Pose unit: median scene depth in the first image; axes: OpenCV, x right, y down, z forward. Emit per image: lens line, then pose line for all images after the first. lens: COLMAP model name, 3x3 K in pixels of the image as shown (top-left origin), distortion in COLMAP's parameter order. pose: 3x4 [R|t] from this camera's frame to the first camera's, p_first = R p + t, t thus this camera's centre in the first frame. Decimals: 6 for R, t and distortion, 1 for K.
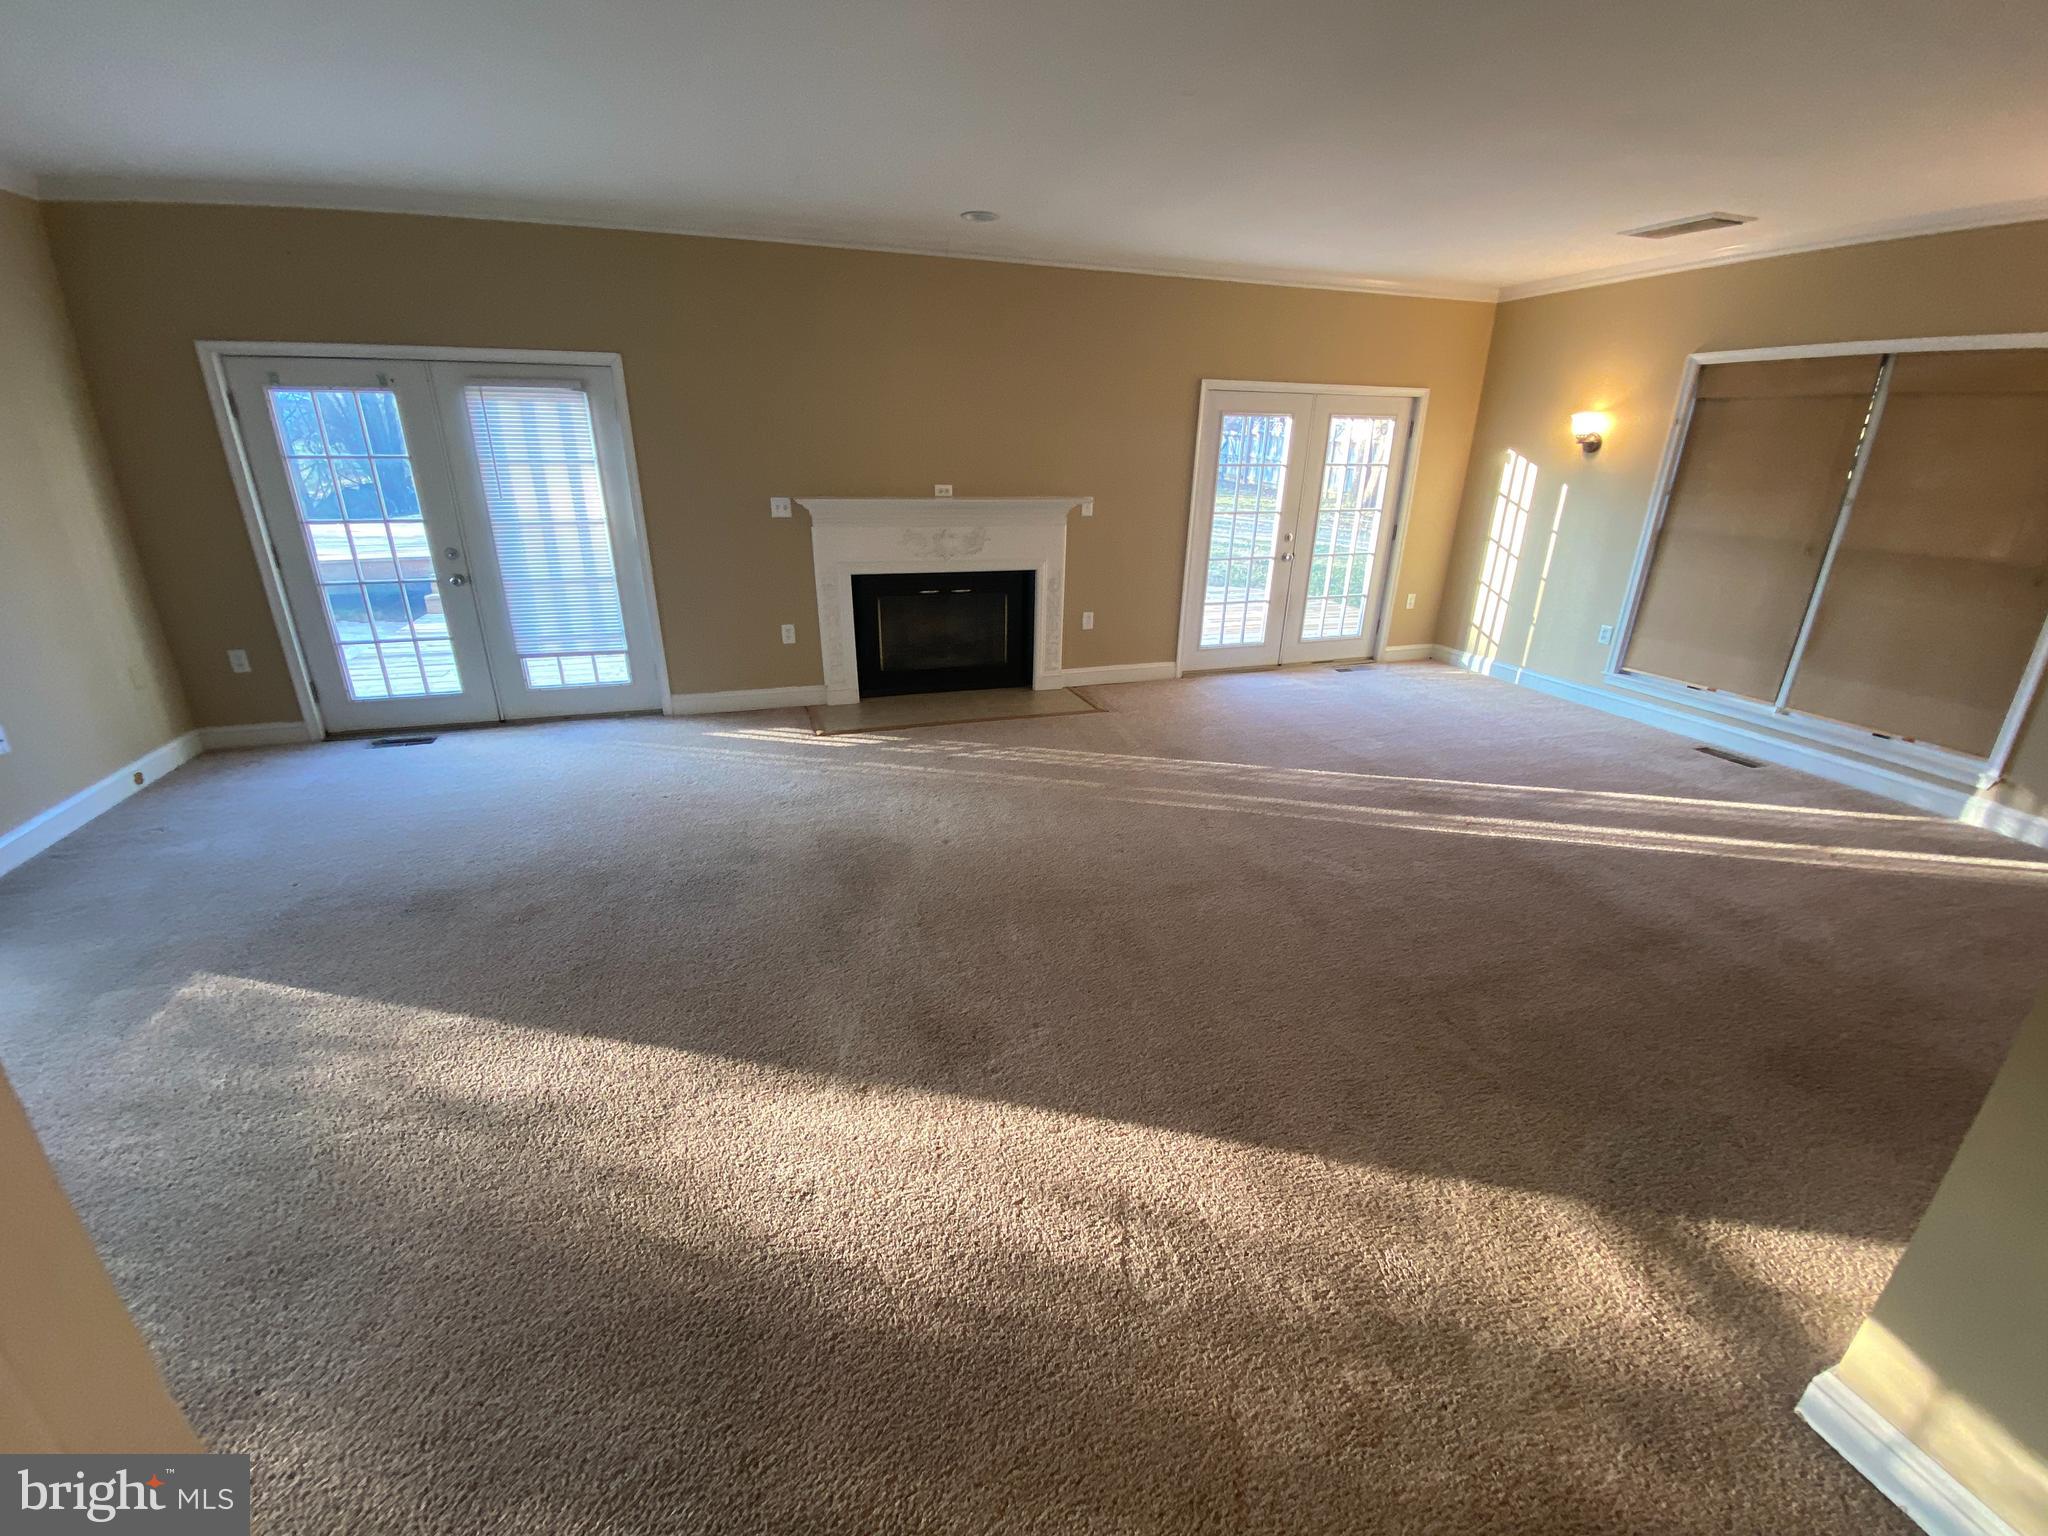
lens RADIAL K [[820.0, 0, 1015.2], [0, 820.0, 767.9], [0, 0, 1]] dist [0.002077, -0.012668]
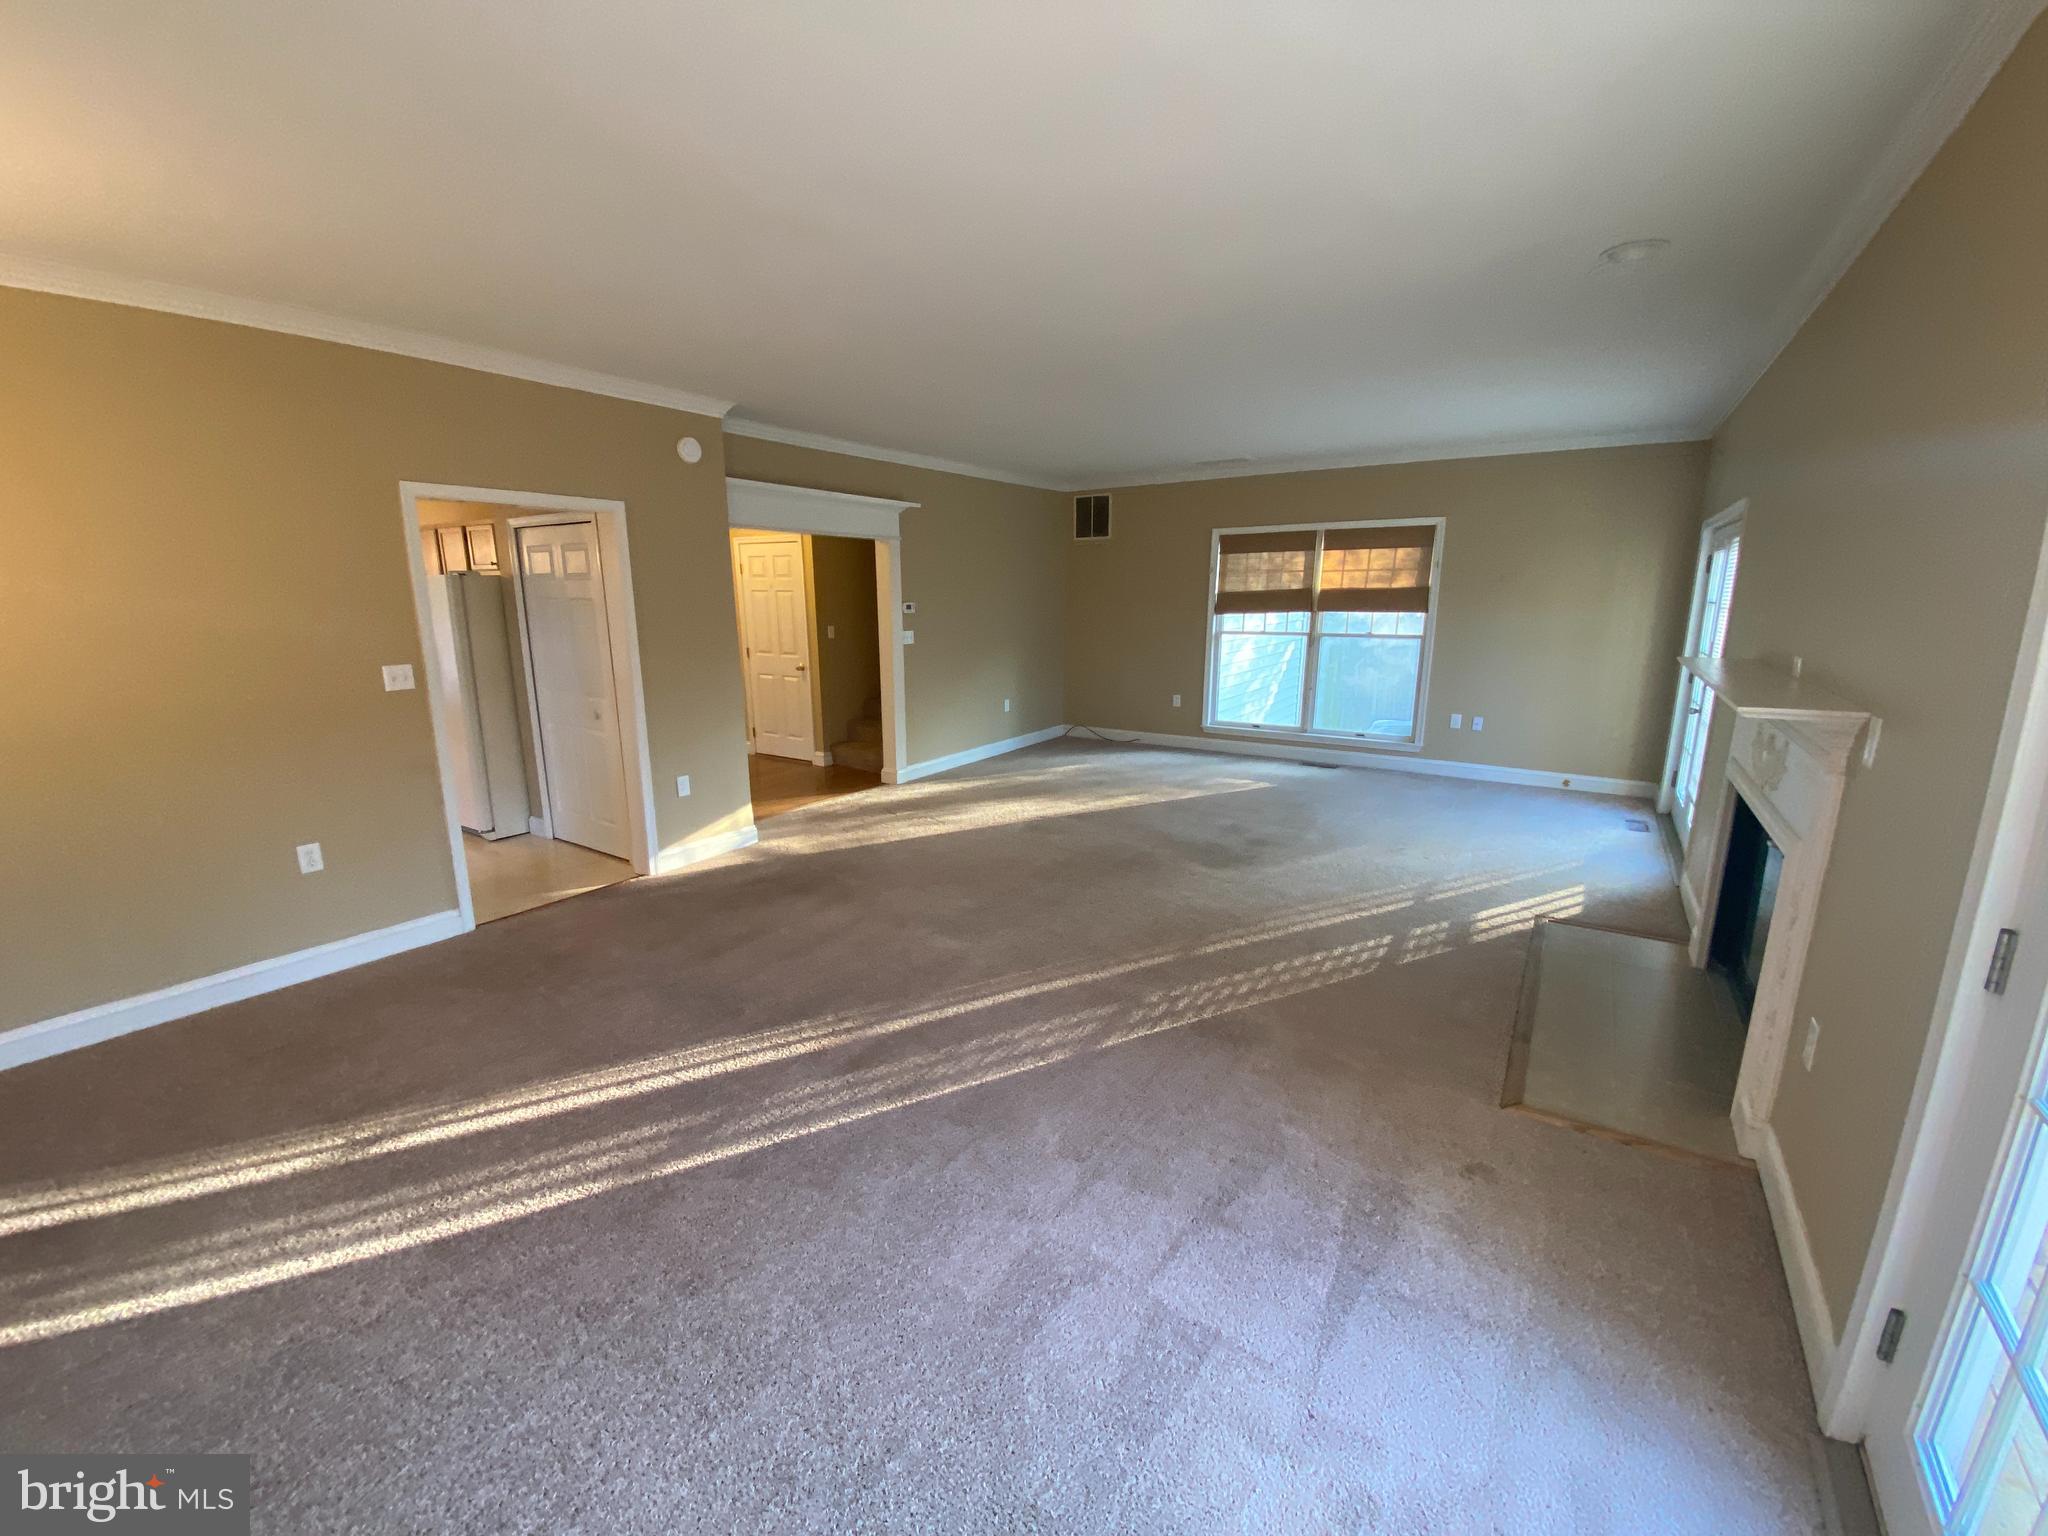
lens RADIAL K [[820.0, 0, 1015.2], [0, 820.0, 767.9], [0, 0, 1]] dist [0.002077, -0.012668]
pose [[-0.789657, 0.122309, -0.601234, 0.716400], [-0.217842, 0.860192, 0.461101, -0.472555], [0.573574, 0.495085, -0.652613, 1.246651]]
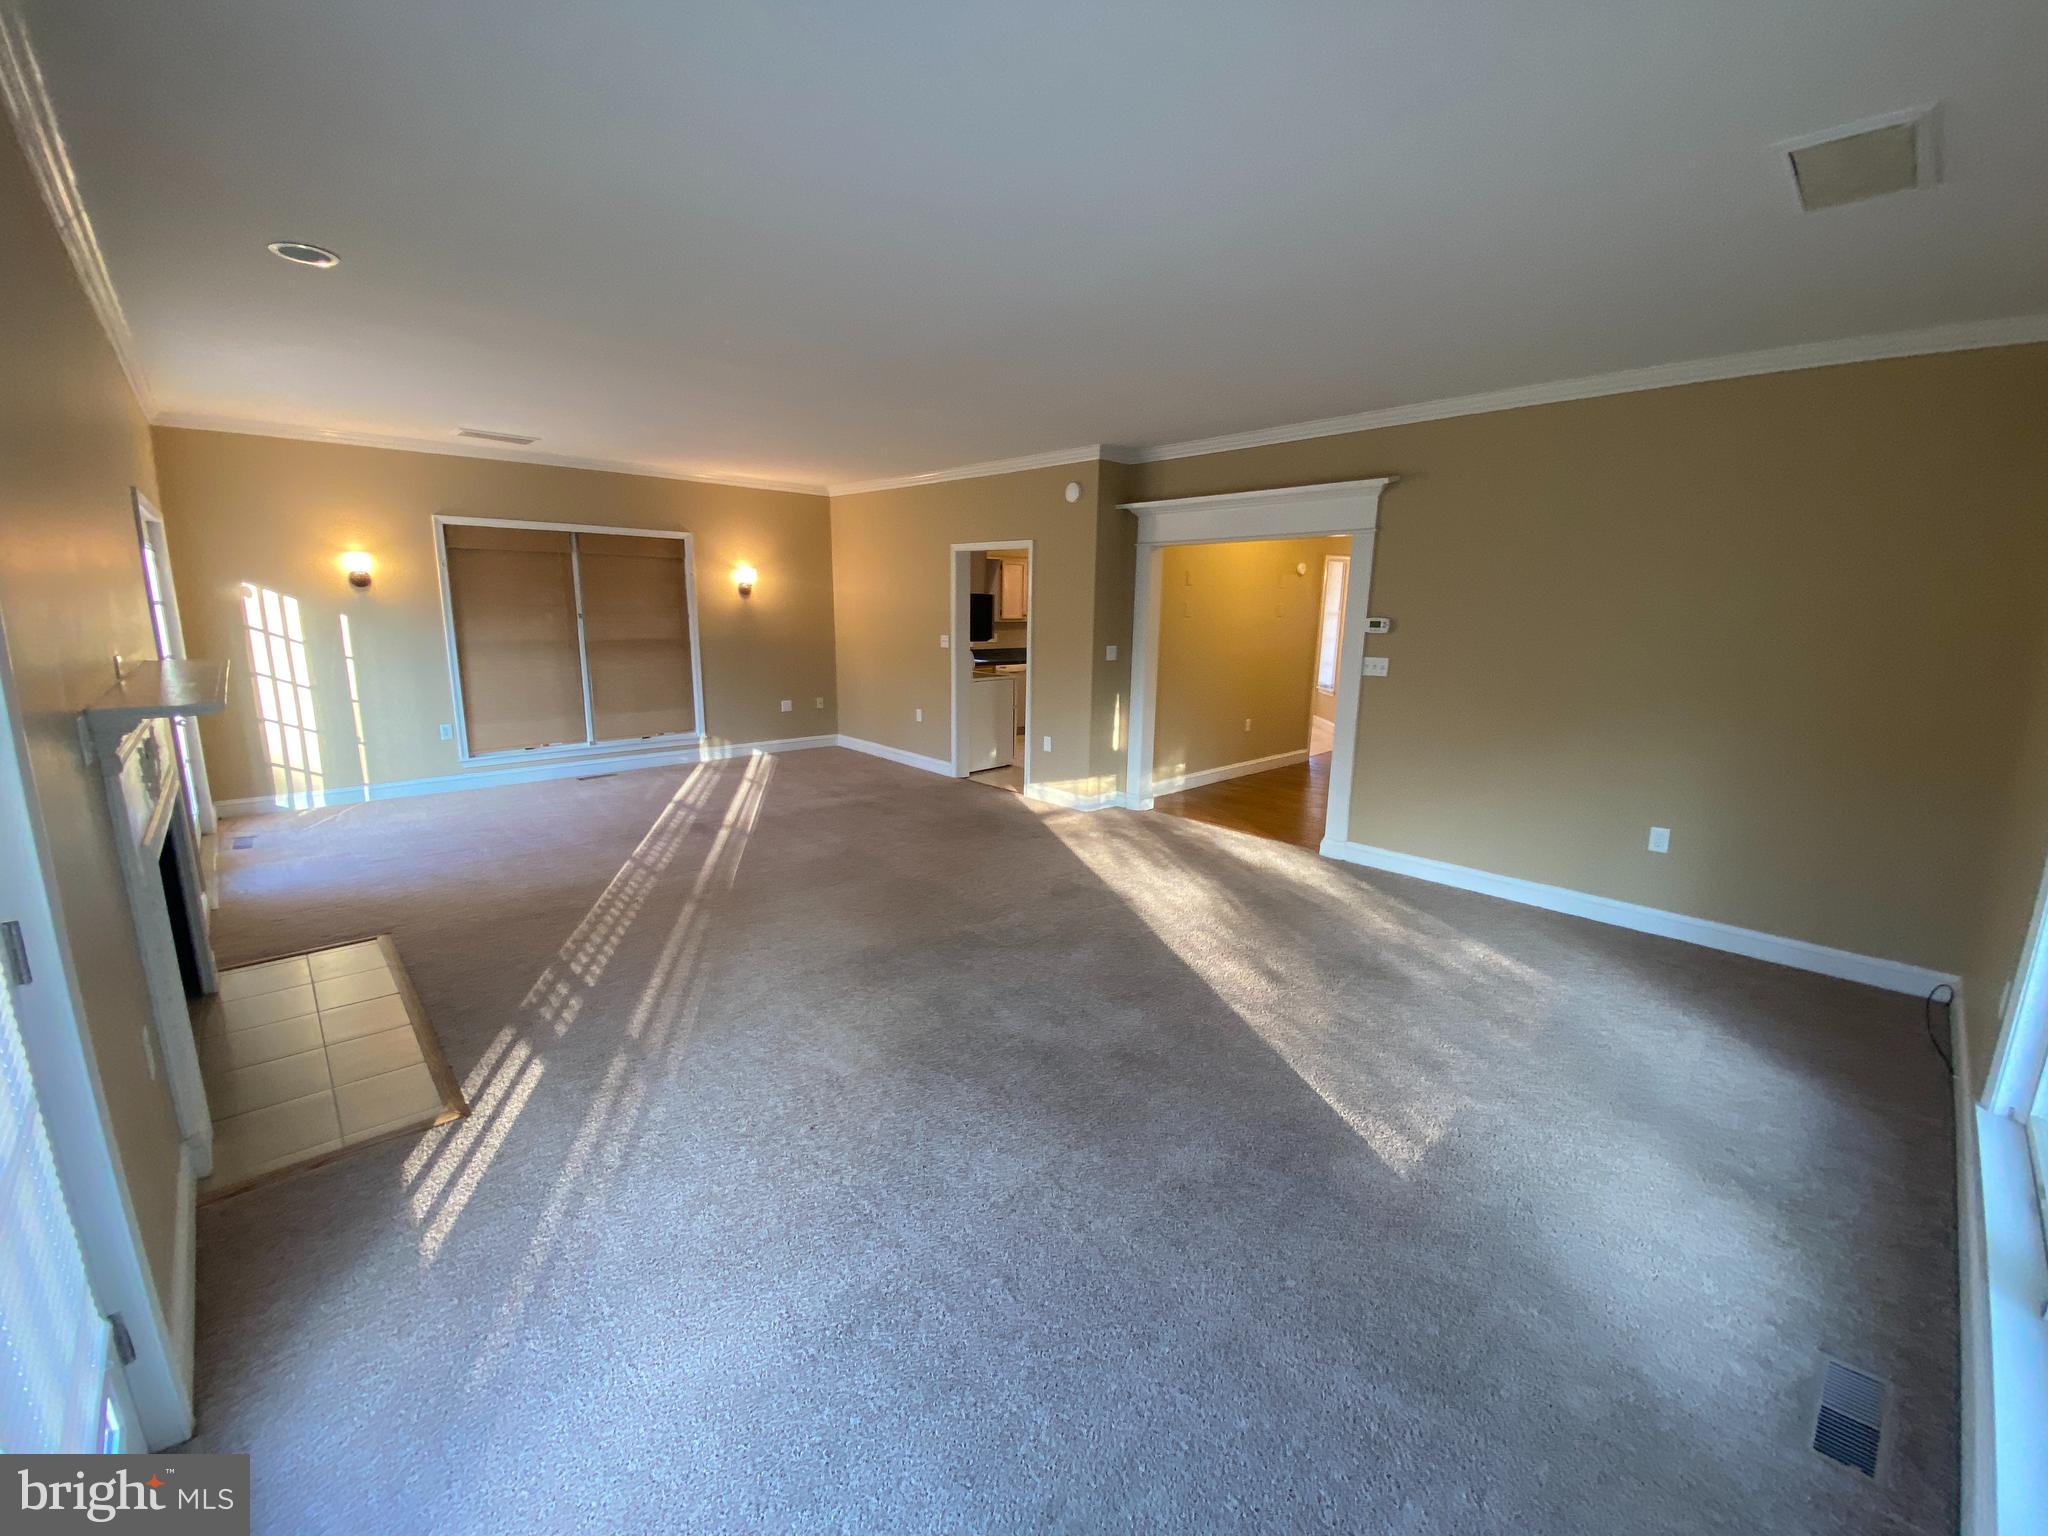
lens RADIAL K [[820.0, 0, 1015.2], [0, 820.0, 767.9], [0, 0, 1]] dist [0.002077, -0.012668]
pose [[-0.425452, -0.195080, 0.883705, -0.866886], [0.300572, 0.890597, 0.341310, -0.331762], [-0.853608, 0.410828, -0.320271, 0.829777]]
